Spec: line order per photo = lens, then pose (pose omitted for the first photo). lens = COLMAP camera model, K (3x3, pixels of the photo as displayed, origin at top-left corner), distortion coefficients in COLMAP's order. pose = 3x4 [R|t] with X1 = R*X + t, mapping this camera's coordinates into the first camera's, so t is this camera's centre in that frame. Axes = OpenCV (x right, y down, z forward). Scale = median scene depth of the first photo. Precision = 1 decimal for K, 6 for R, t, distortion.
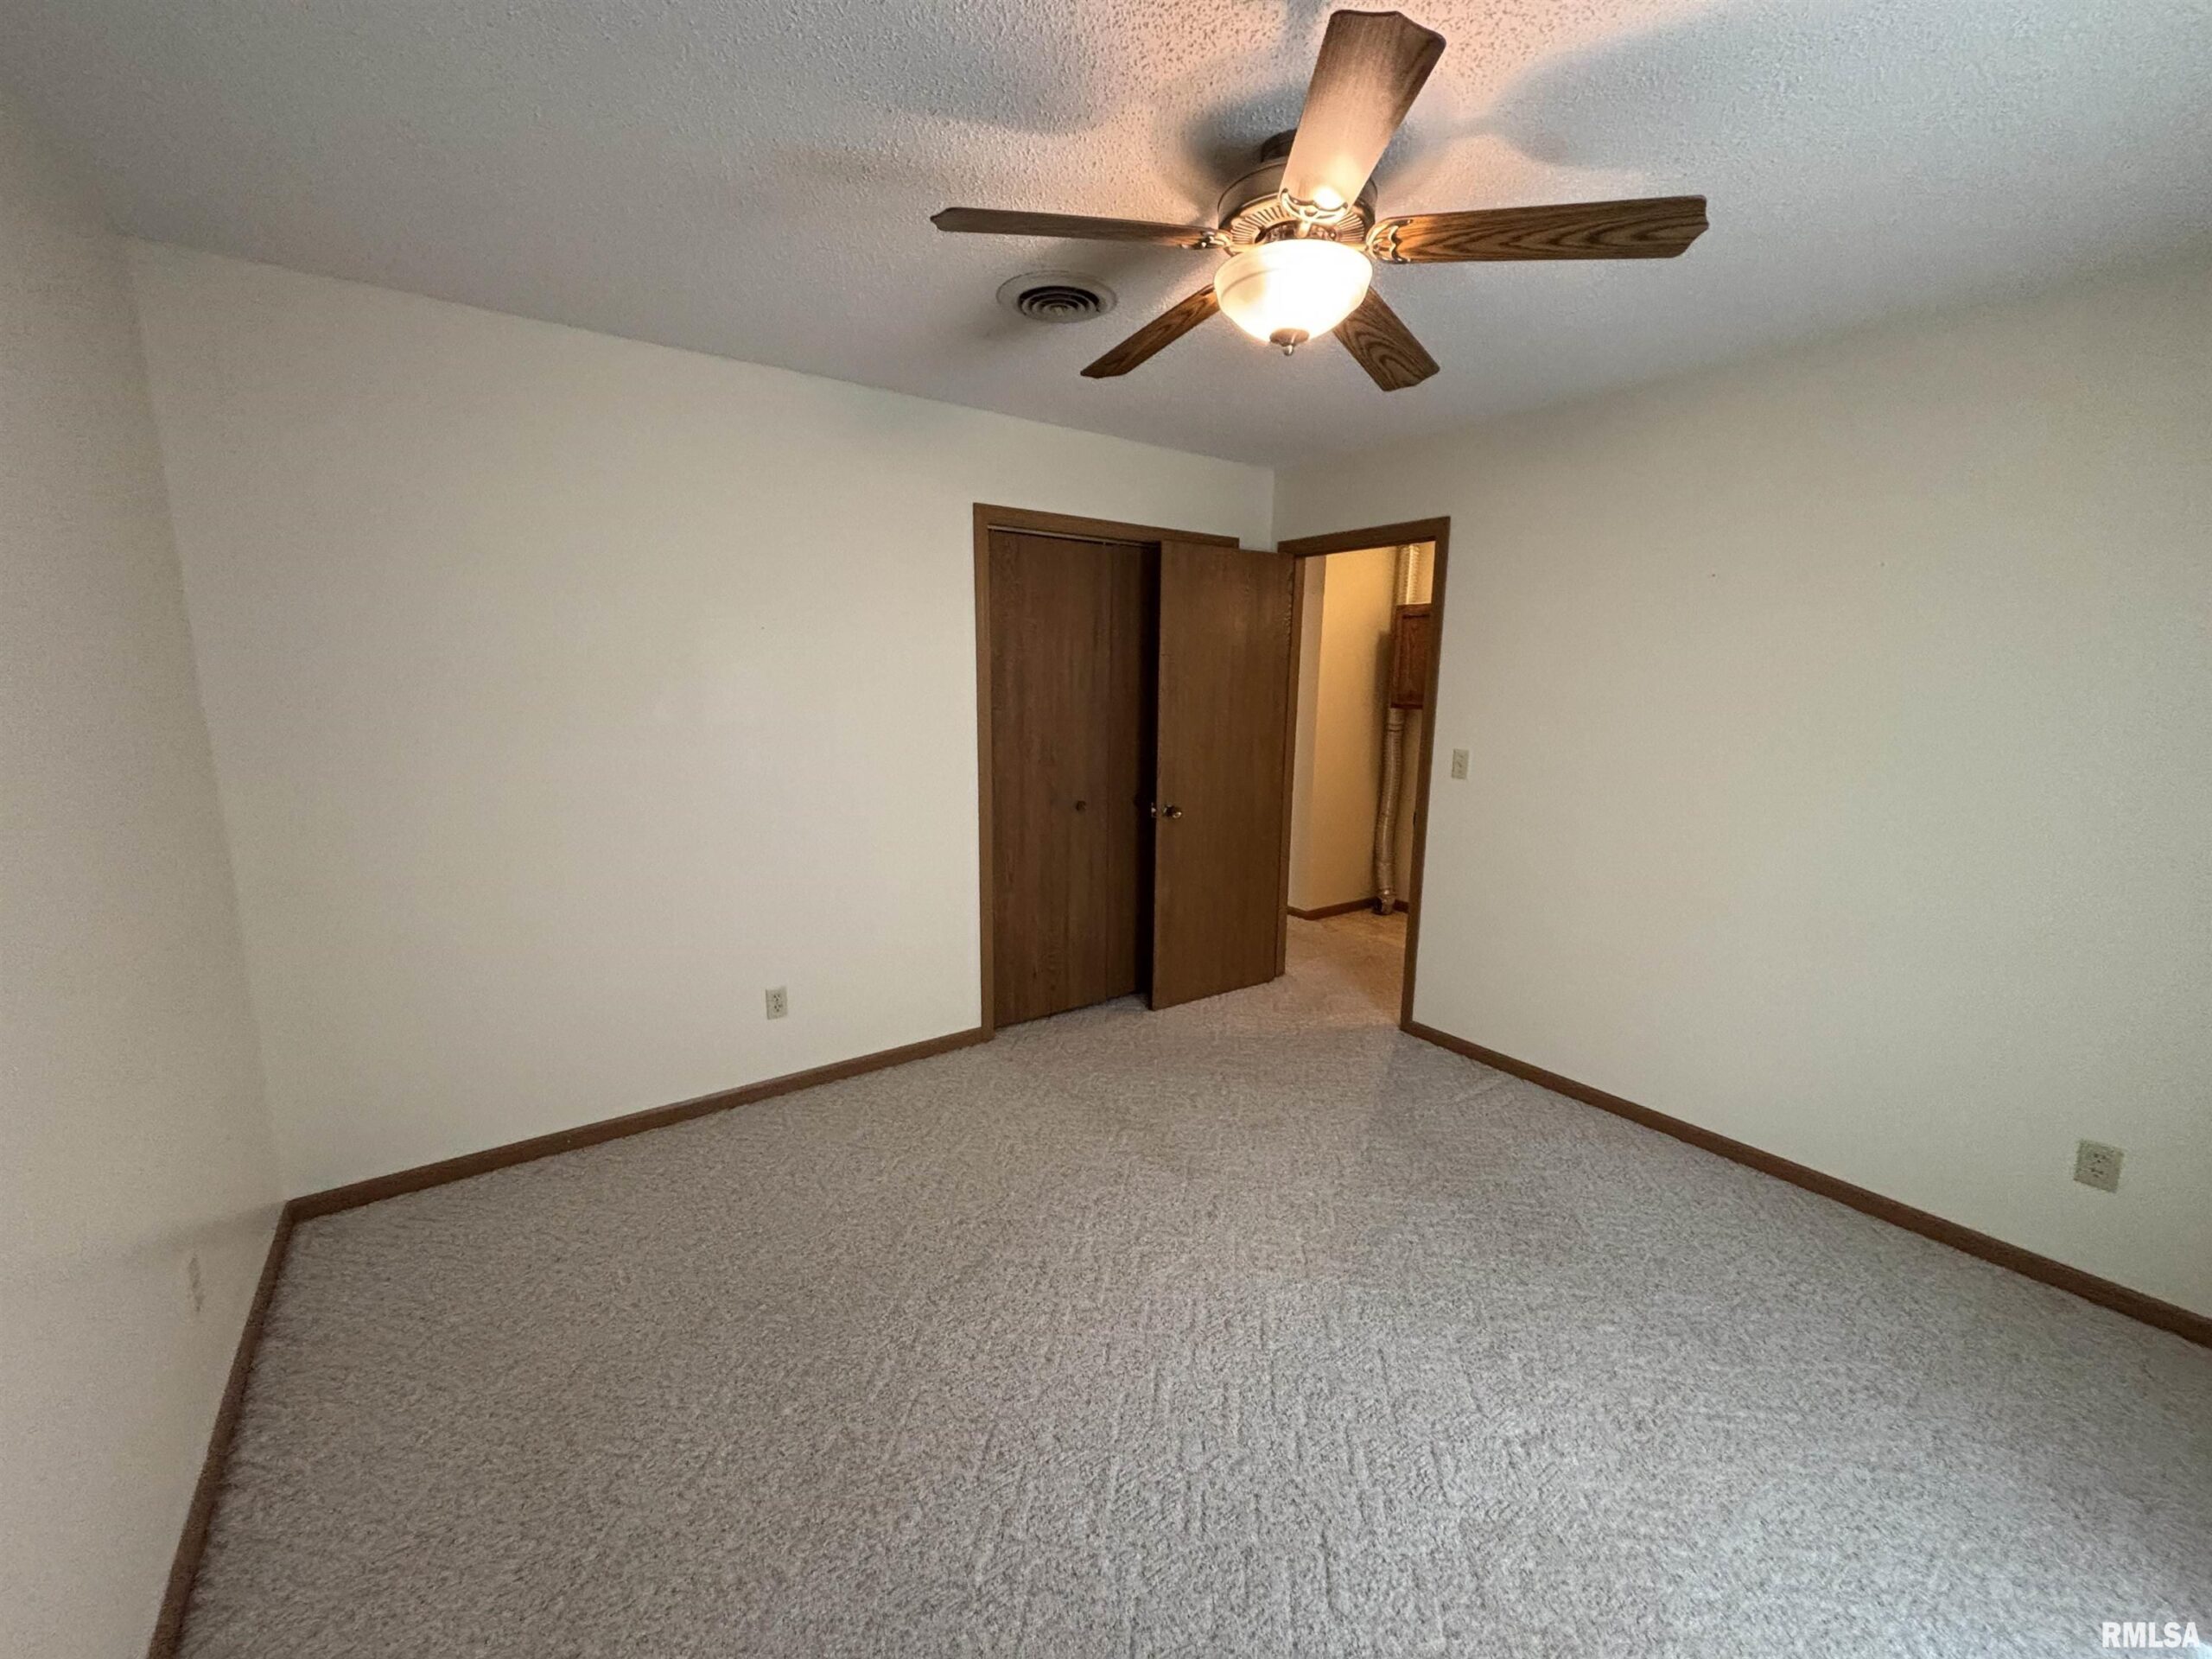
lens RADIAL K [[888.6, 0, 1102.3], [0, 888.6, 829.9], [0, 0, 1]] dist [0.000700, 0.000099]
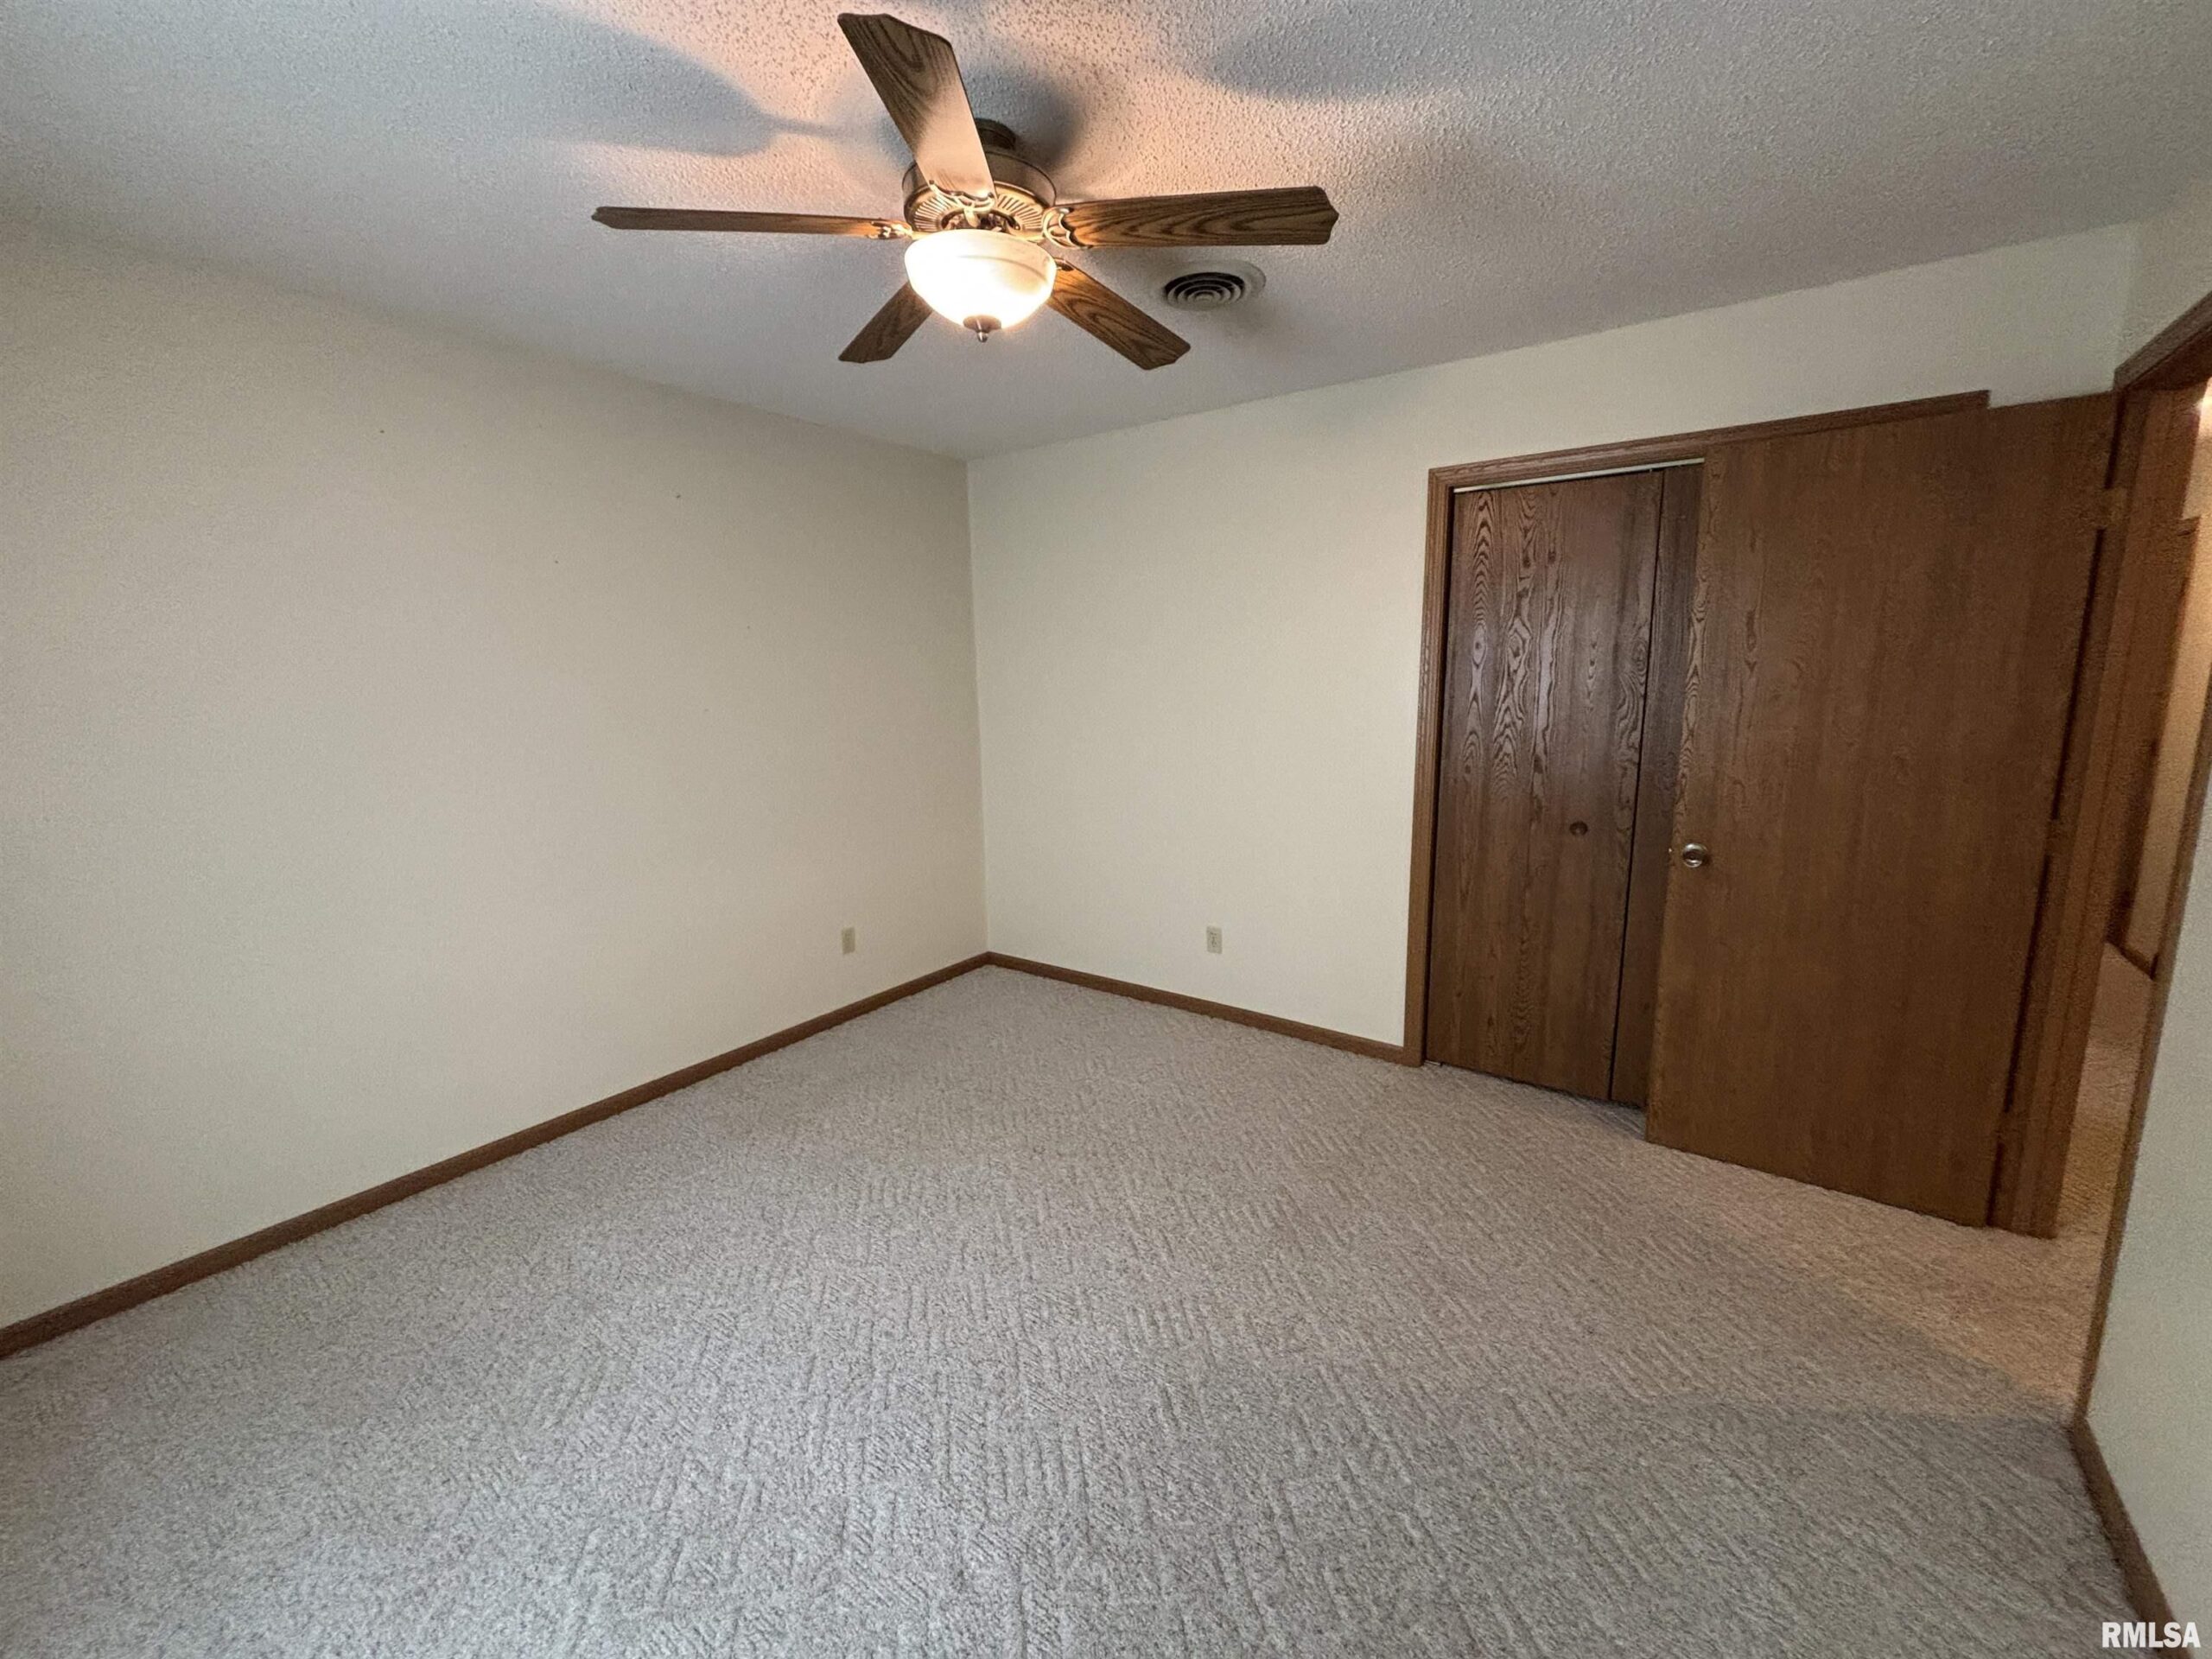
lens RADIAL K [[888.6, 0, 1102.3], [0, 888.6, 829.9], [0, 0, 1]] dist [0.000700, 0.000099]
pose [[0.302615, 0.149714, -0.941281, 0.597193], [-0.148312, 0.982953, 0.108661, -0.051084], [0.941503, 0.106721, 0.319661, 0.392486]]
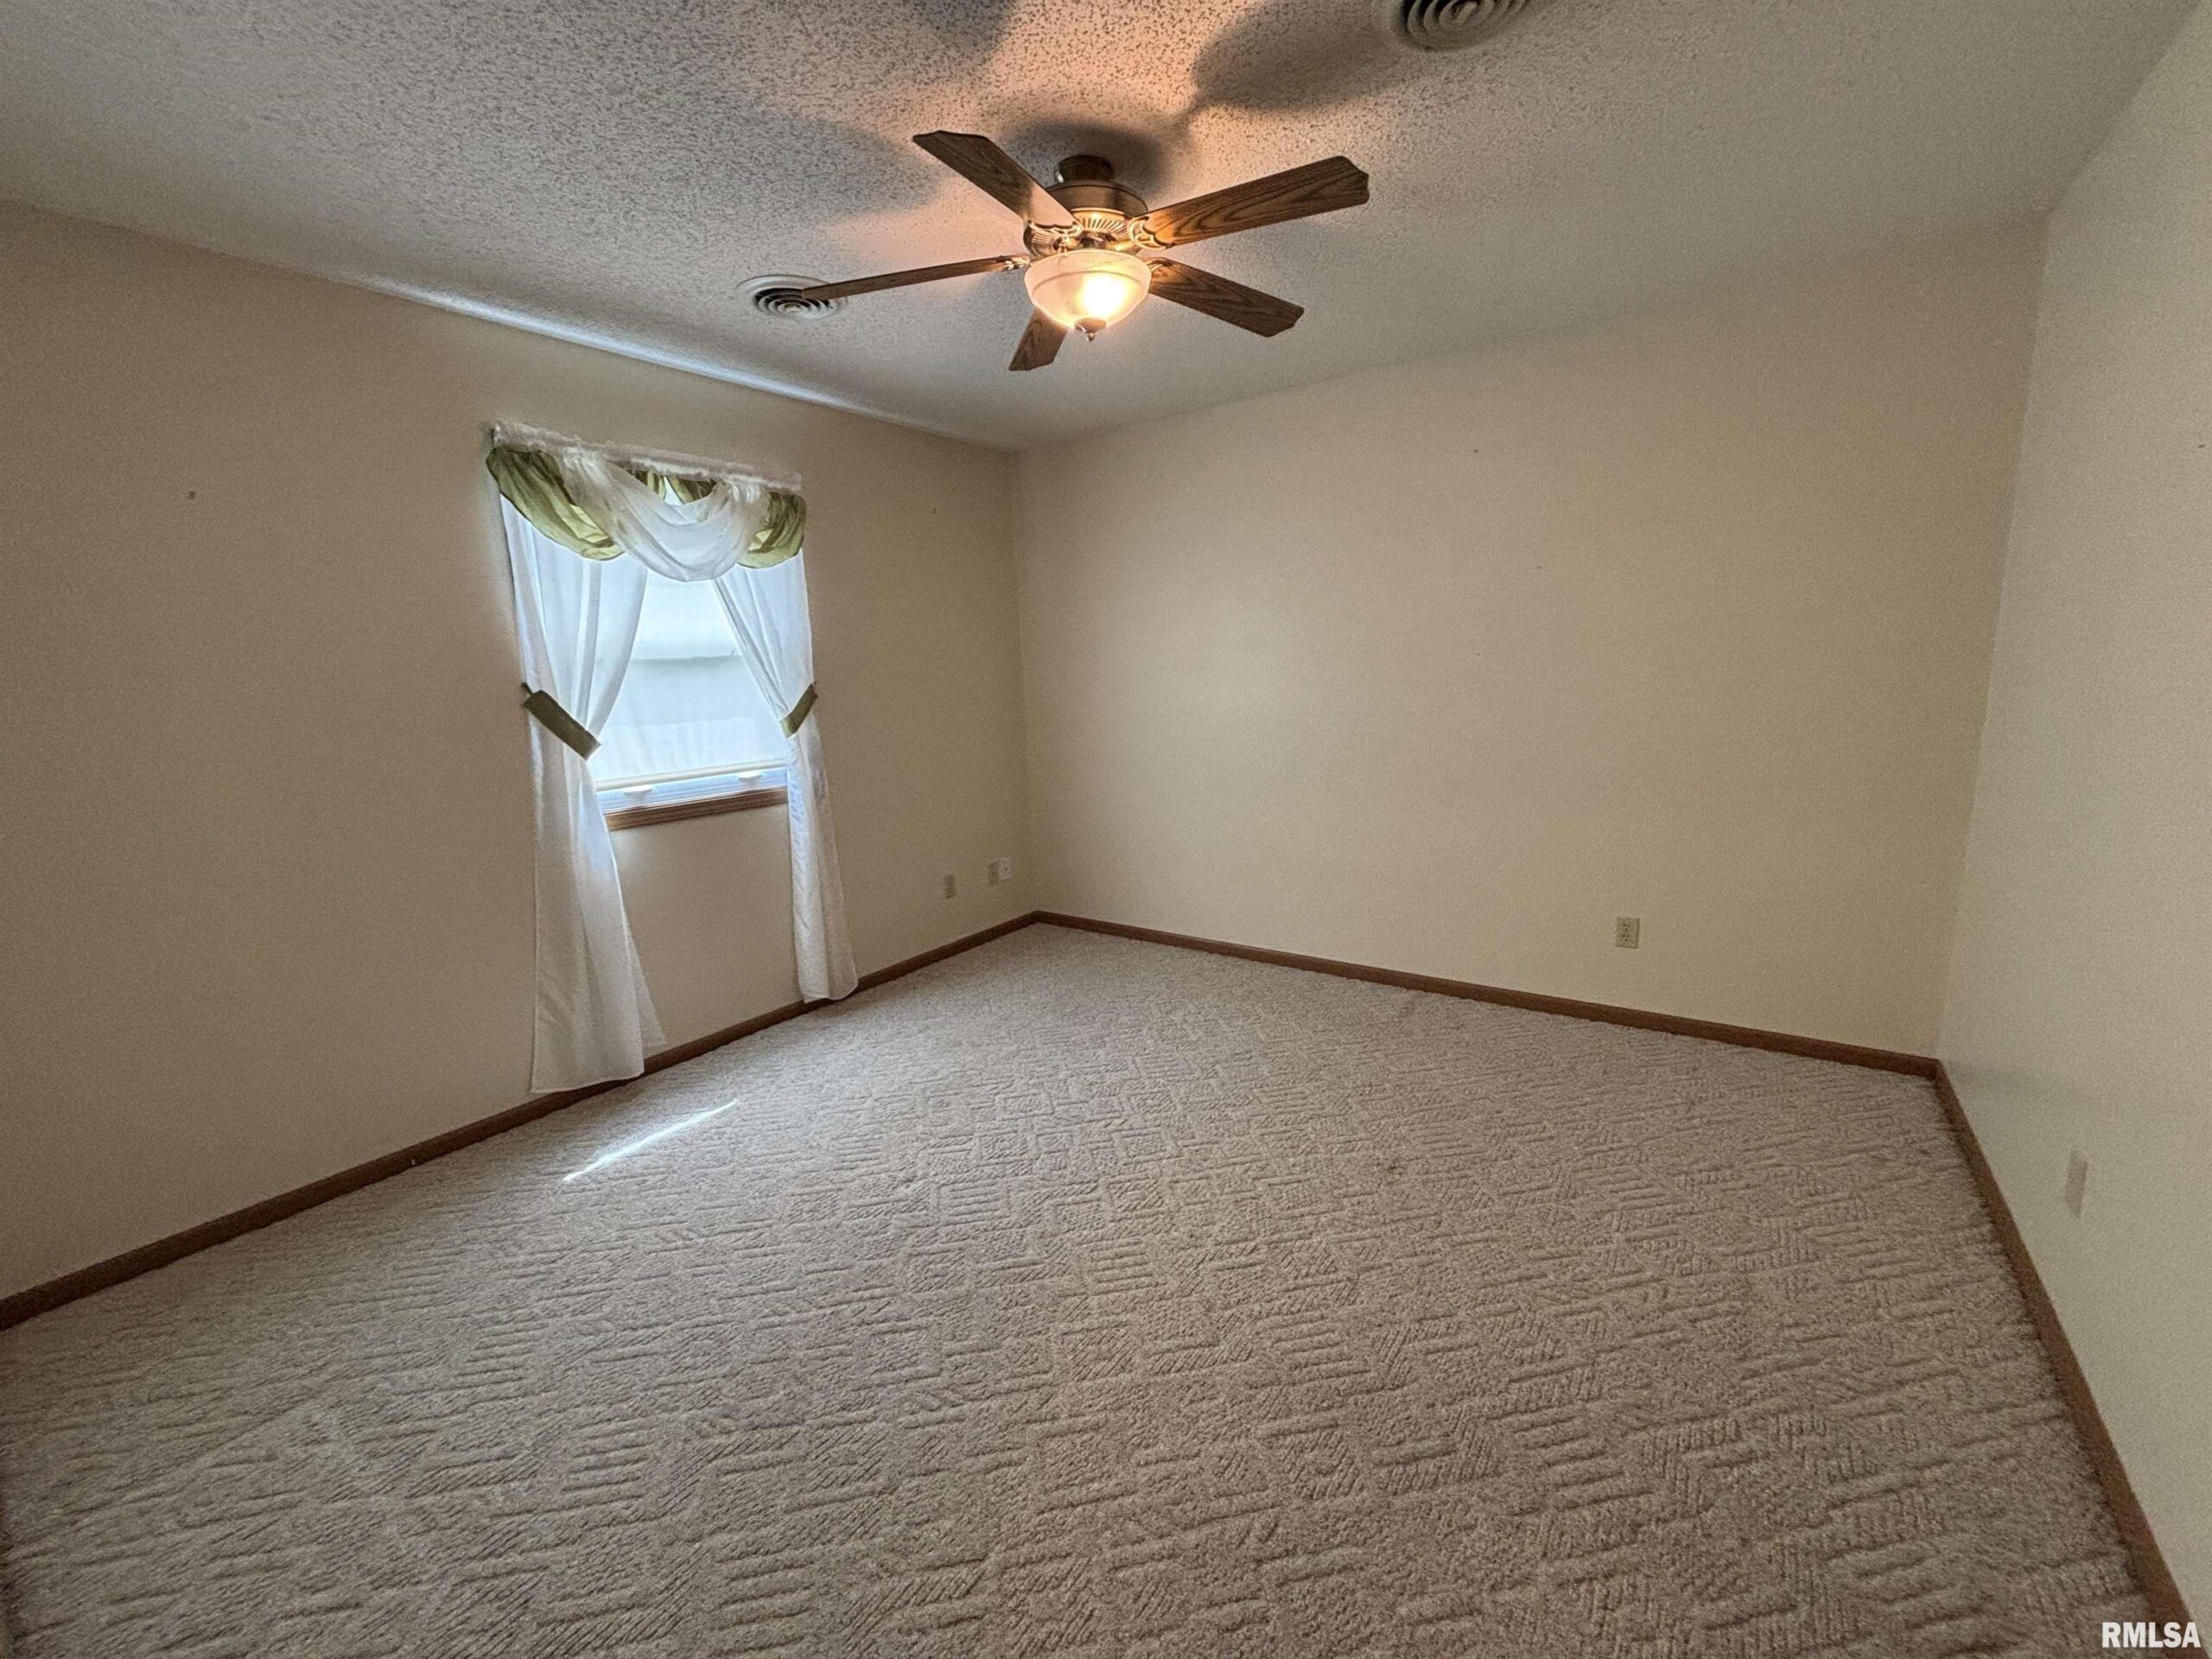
lens RADIAL K [[892.9, 0, 1111.6], [0, 892.9, 829.1], [0, 0, 1]] dist [-0.001645, 0.000171]
pose [[-0.956036, 0.078255, -0.282615, 0.263035], [-0.019314, 0.944842, 0.326956, -0.139996], [0.292613, 0.318040, -0.901792, 1.082790]]
